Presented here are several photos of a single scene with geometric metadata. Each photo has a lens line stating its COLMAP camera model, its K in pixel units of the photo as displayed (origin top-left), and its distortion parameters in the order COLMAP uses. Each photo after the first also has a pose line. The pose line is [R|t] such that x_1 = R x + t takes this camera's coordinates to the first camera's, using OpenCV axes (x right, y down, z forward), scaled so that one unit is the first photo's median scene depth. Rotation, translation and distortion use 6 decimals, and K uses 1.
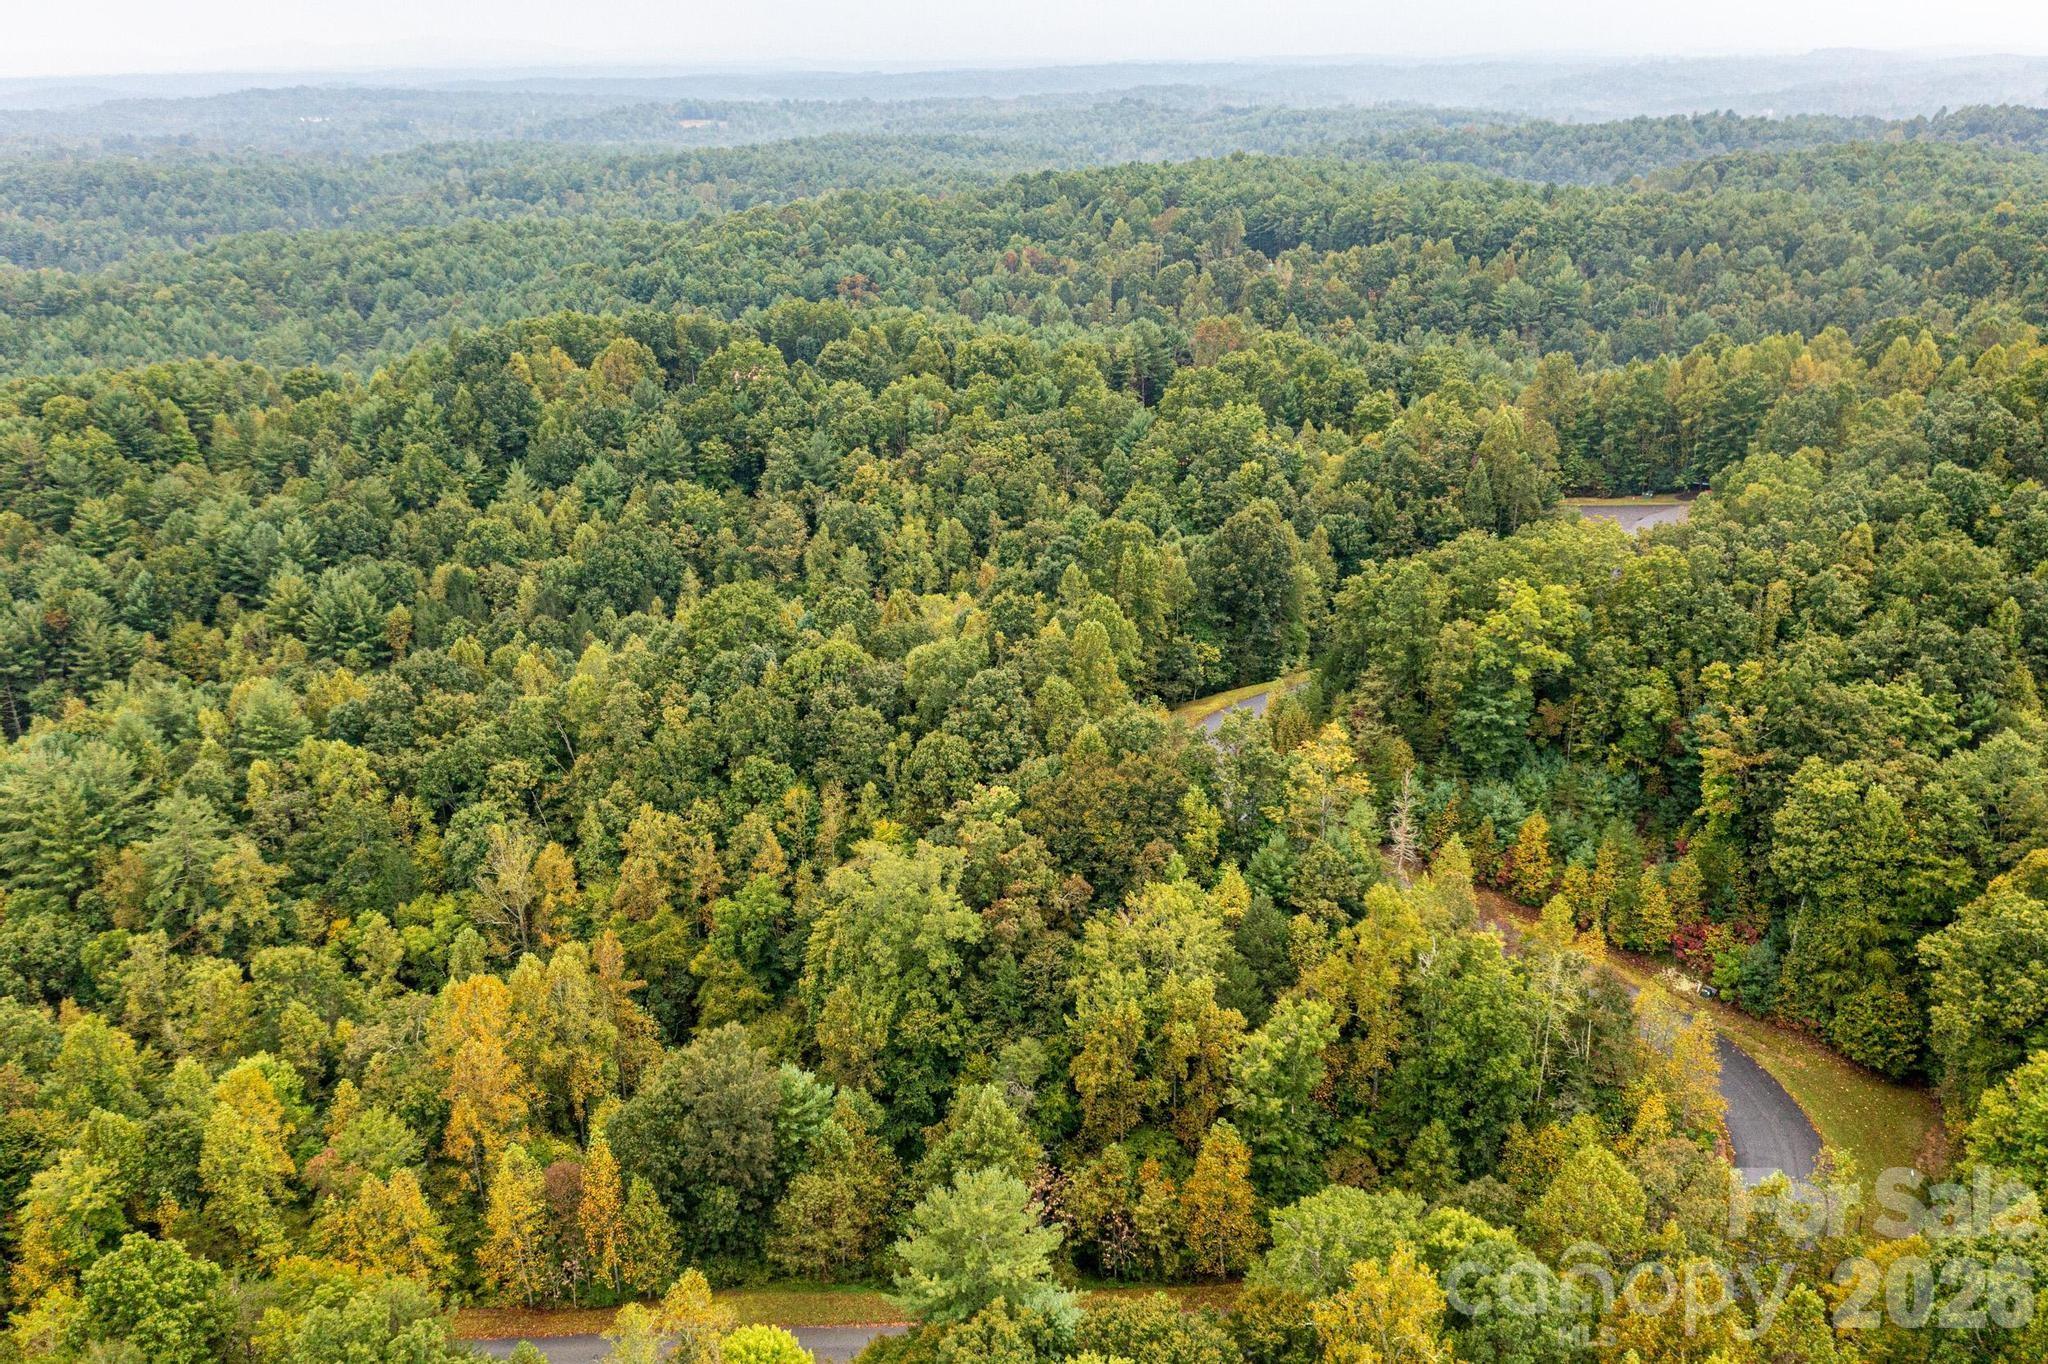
lens RADIAL K [[1615.7, 0, 1025.7], [0, 1615.7, 693.7], [0, 0, 1]] dist [-0.013930, 0.037557]
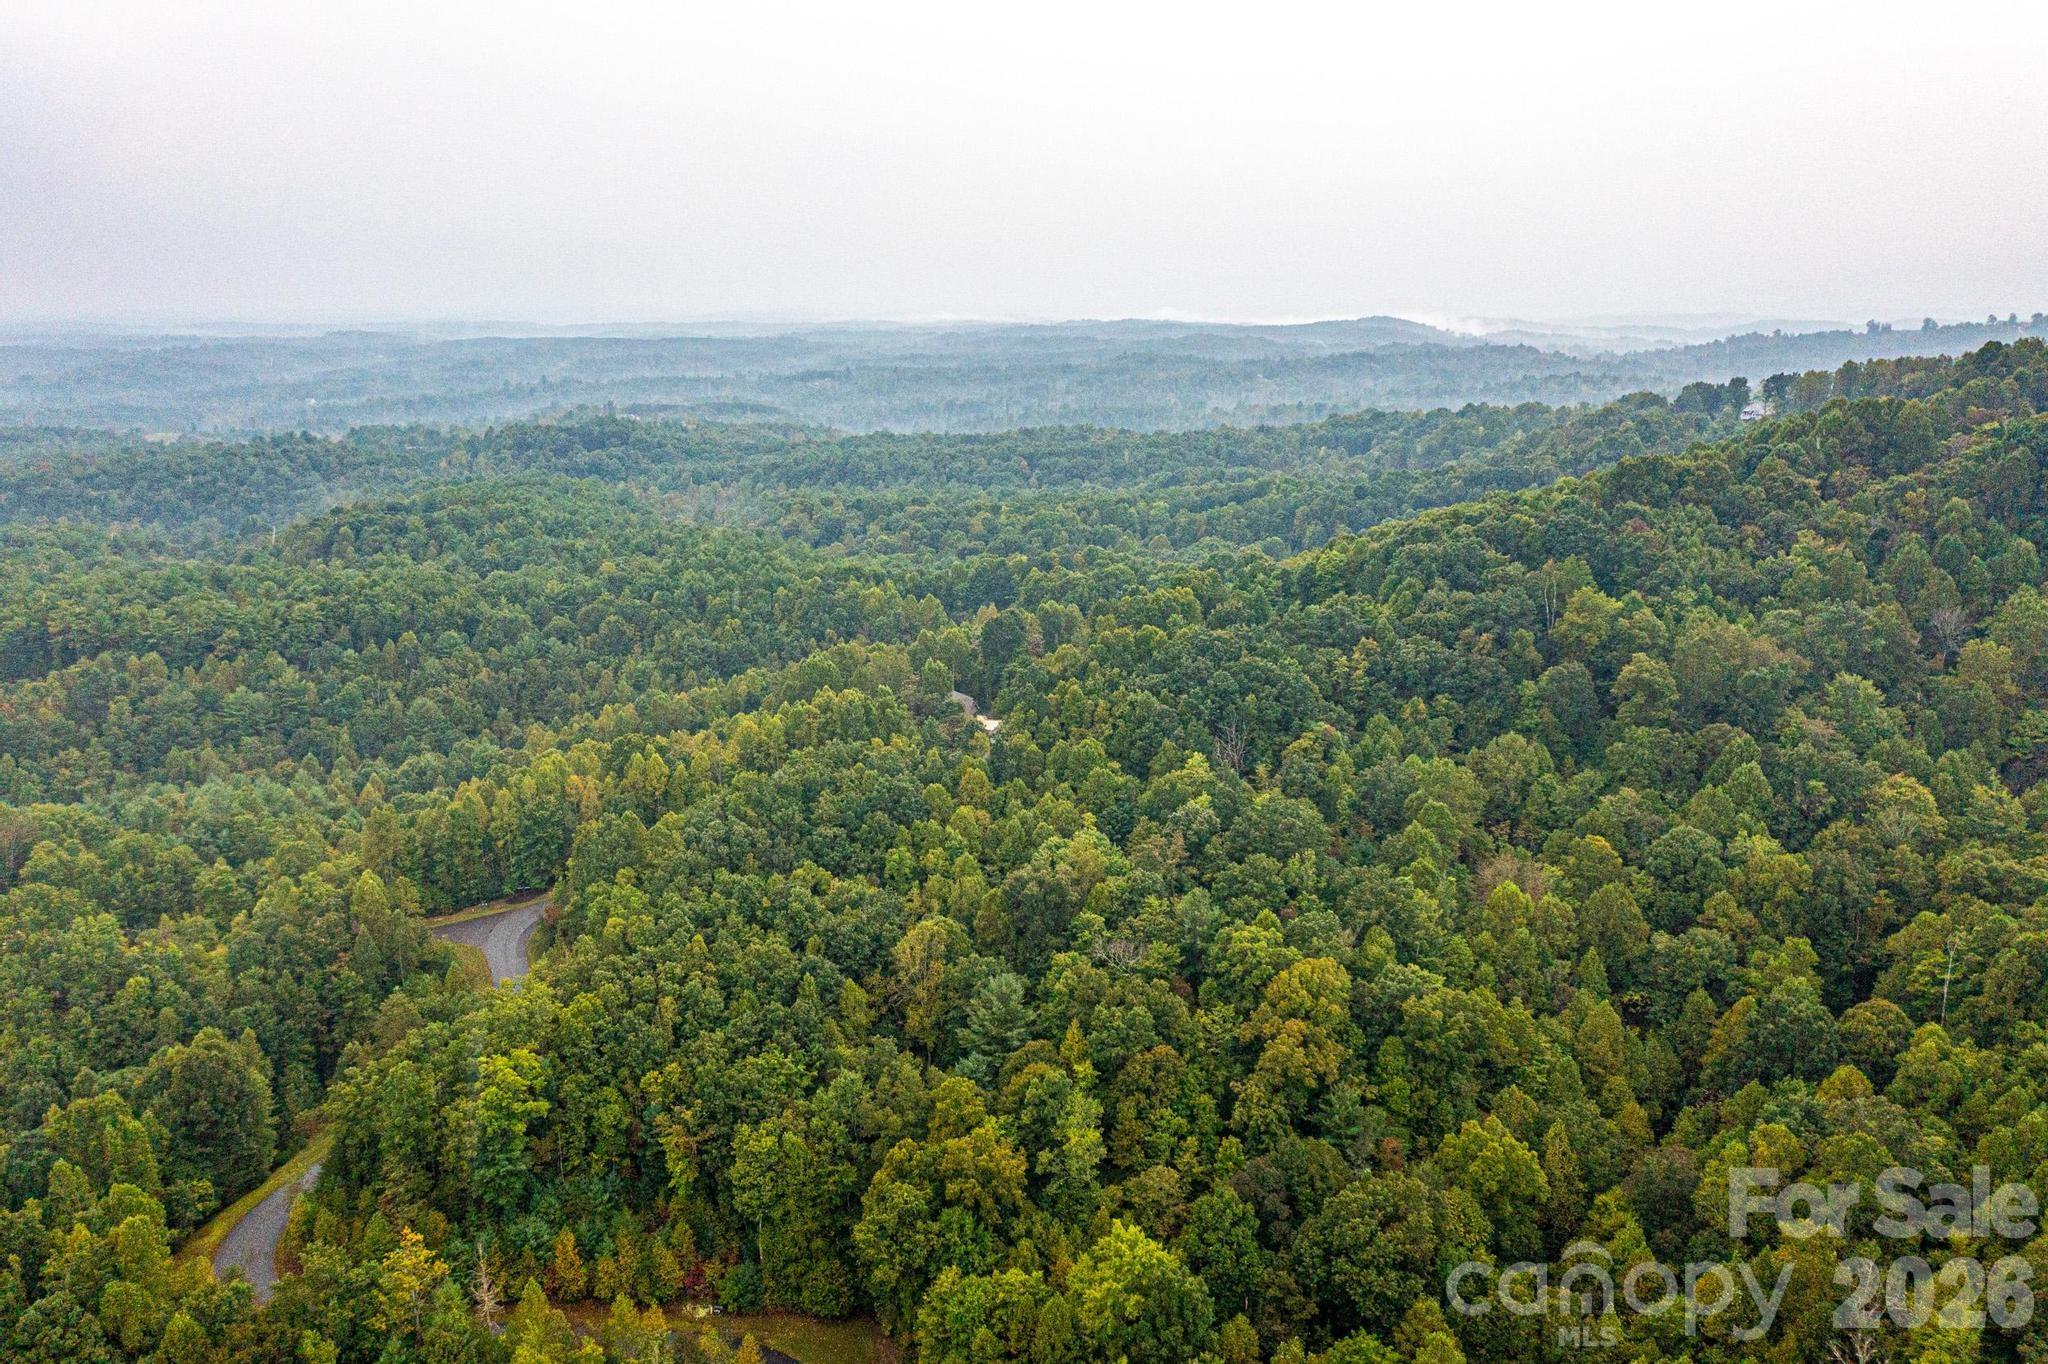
lens RADIAL K [[1615.7, 0, 1021.3], [0, 1615.7, 687.7], [0, 0, 1]] dist [-0.013930, 0.037557]
pose [[0.673506, -0.161287, 0.721371, -0.281991], [0.267088, 0.963071, -0.034038, -0.190256], [-0.689242, 0.215594, 0.691712, -0.232810]]
